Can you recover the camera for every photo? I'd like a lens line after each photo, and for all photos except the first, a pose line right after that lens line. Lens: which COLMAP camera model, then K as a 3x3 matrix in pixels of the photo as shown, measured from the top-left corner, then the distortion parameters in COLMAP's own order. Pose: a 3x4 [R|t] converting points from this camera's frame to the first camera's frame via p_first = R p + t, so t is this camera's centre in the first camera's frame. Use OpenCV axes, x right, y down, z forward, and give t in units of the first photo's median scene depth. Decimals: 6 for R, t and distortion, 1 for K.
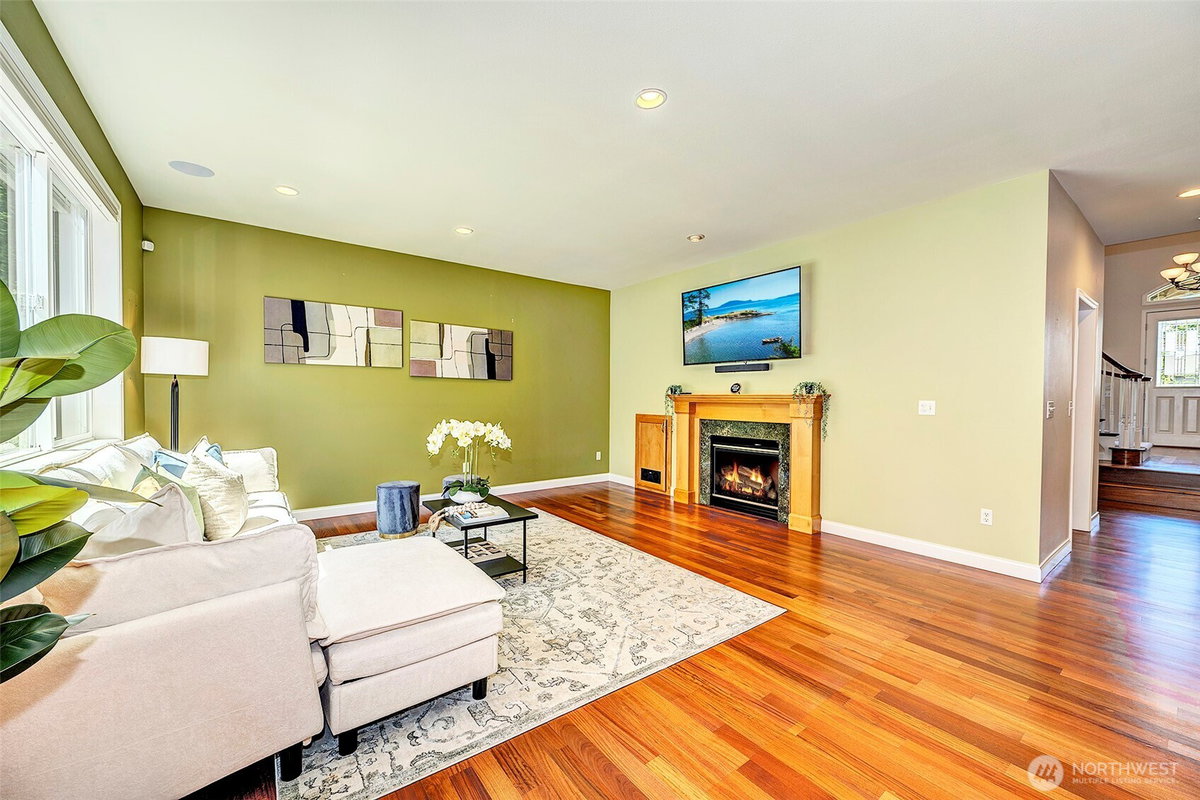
lens RADIAL K [[477.9, 0, 608.2], [0, 477.9, 406.0], [0, 0, 1]] dist [-0.008400, -0.000154]
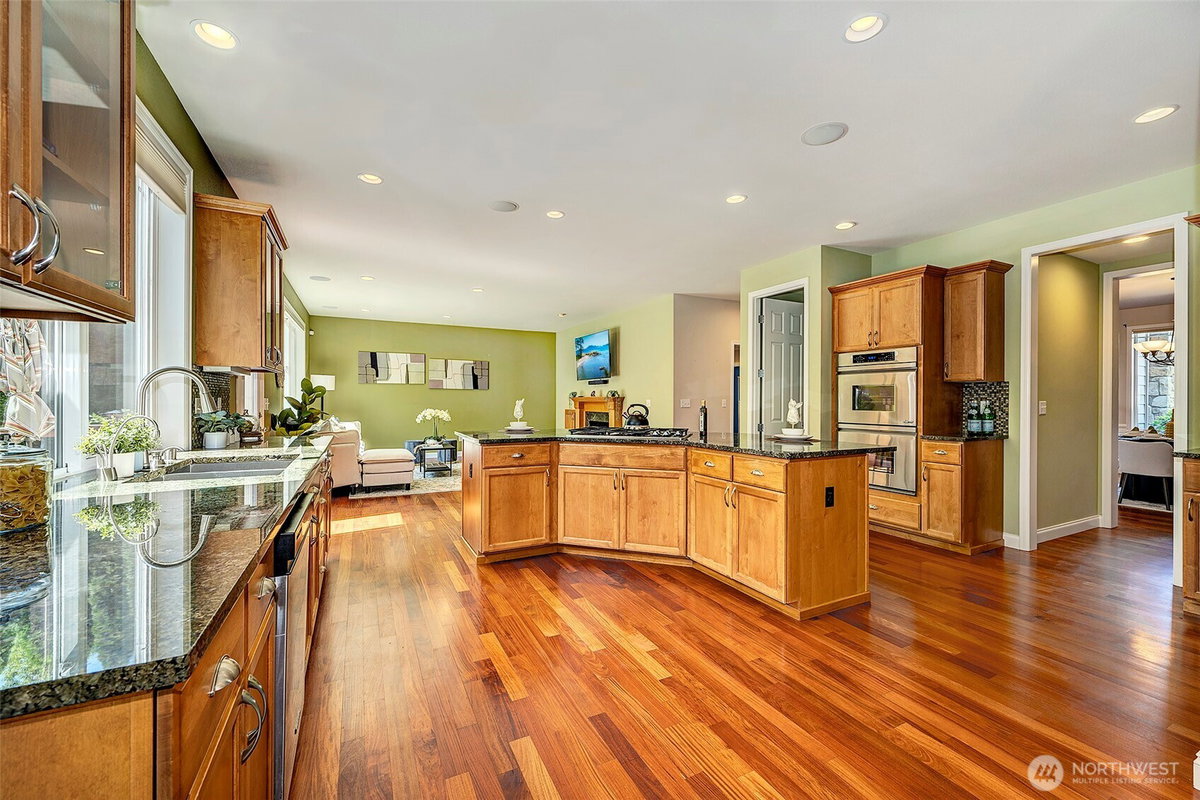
lens RADIAL K [[477.9, 0, 600.9], [0, 477.9, 397.8], [0, 0, 1]] dist [-0.008400, -0.000154]
pose [[0.983060, -0.004655, -0.183223, 0.607912], [0.000534, 0.999746, -0.022537, 0.018383], [0.183281, 0.022057, 0.982813, -0.739509]]
